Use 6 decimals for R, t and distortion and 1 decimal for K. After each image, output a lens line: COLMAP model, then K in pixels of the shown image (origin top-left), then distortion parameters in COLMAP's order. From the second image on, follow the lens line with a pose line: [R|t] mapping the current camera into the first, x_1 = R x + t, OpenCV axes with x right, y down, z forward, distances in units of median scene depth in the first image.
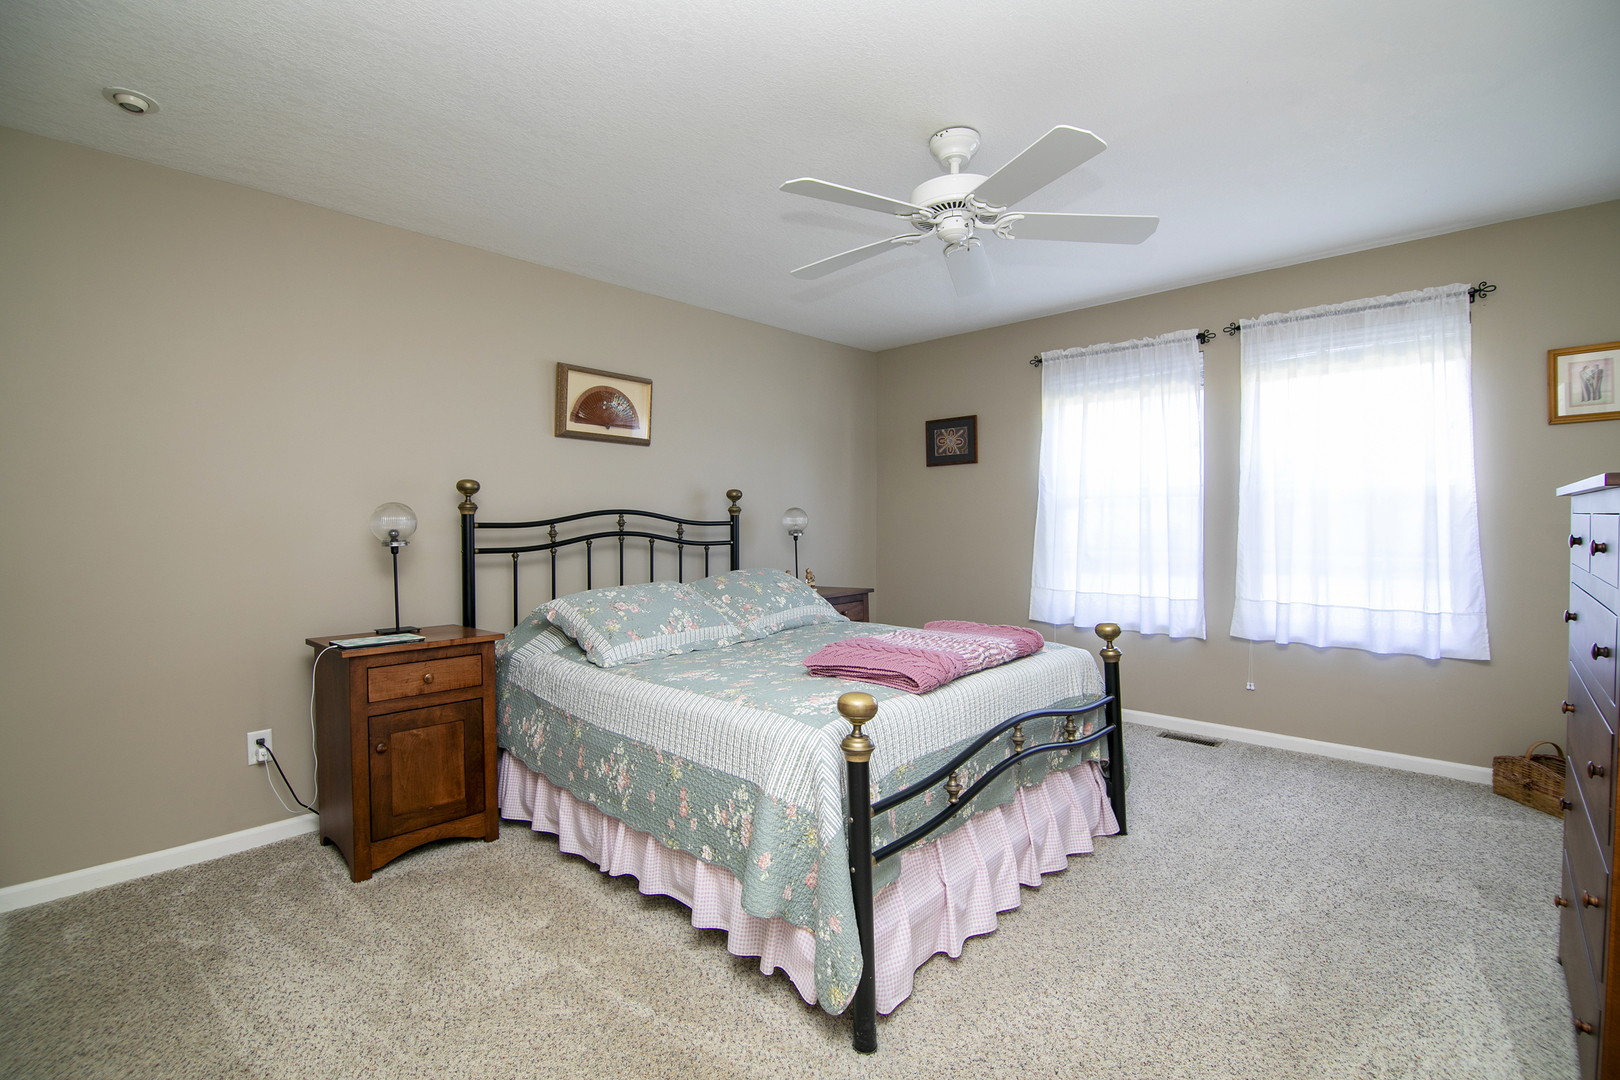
lens RADIAL K [[729.7, 0, 813.8], [0, 729.7, 526.1], [0, 0, 1]] dist [-0.006755, -0.007022]
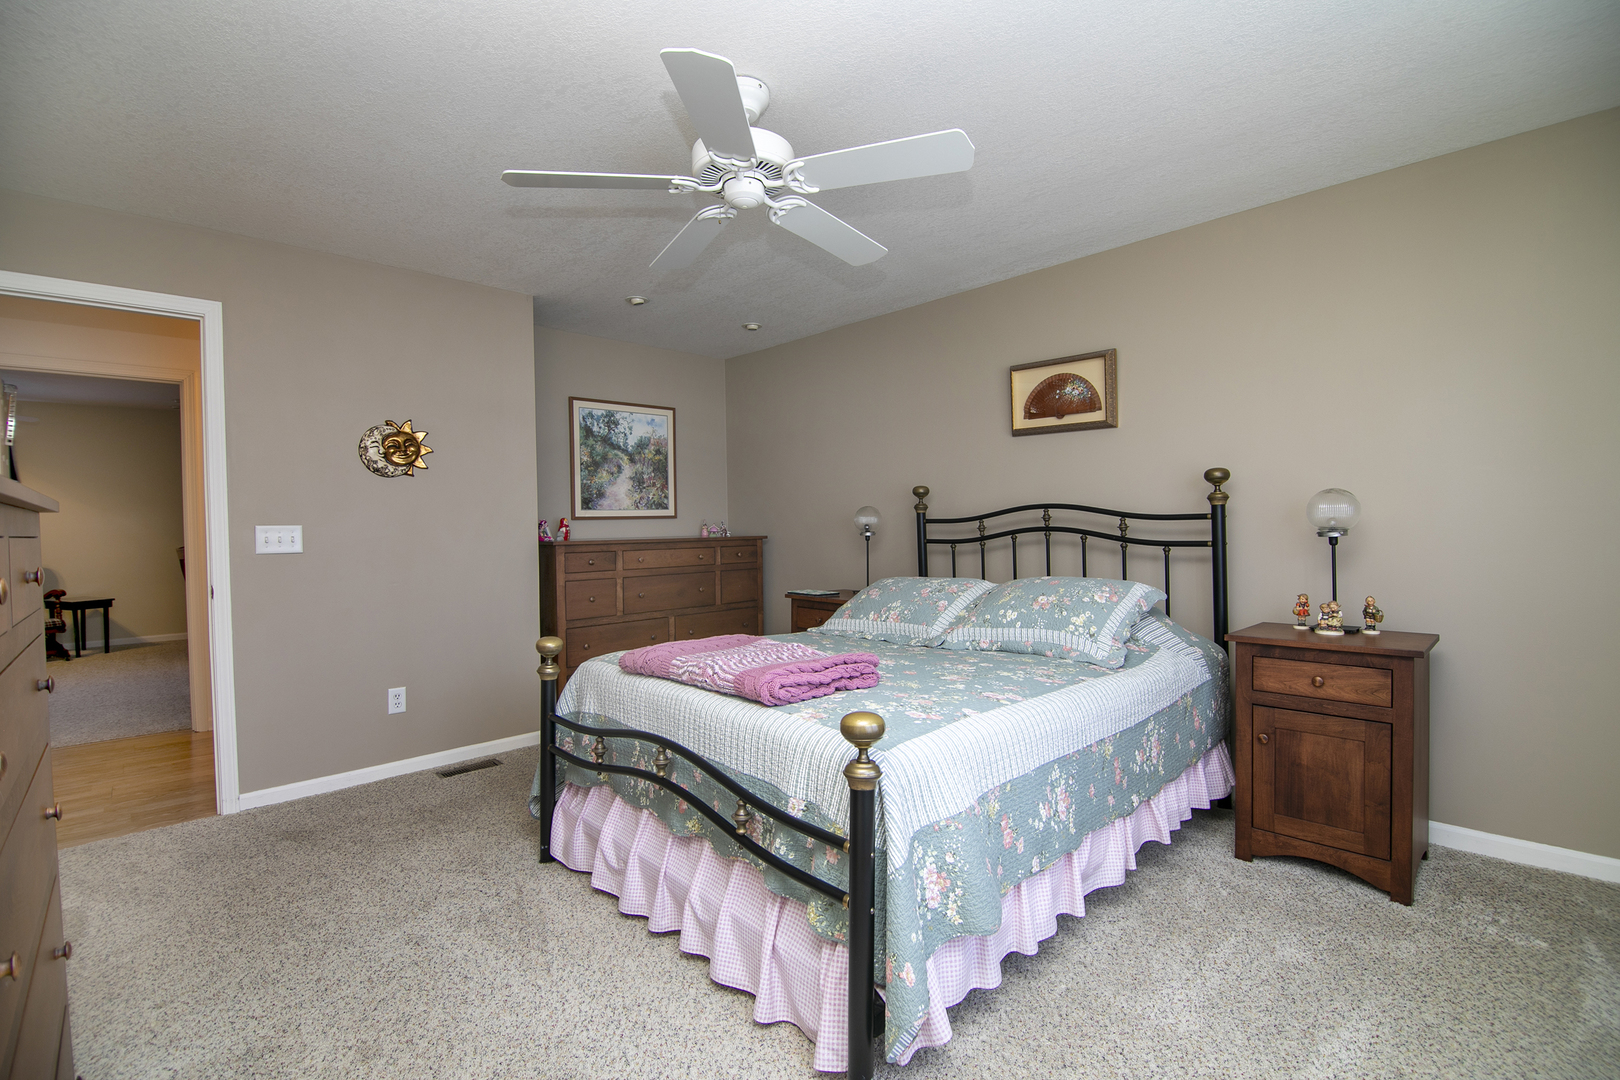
lens RADIAL K [[729.7, 0, 814.2], [0, 729.7, 542.5], [0, 0, 1]] dist [-0.006755, -0.007022]
pose [[-0.077697, 0.035471, -0.996346, 0.711553], [0.012240, 0.999326, 0.034622, -0.008959], [0.996902, -0.009505, -0.078079, 0.770172]]
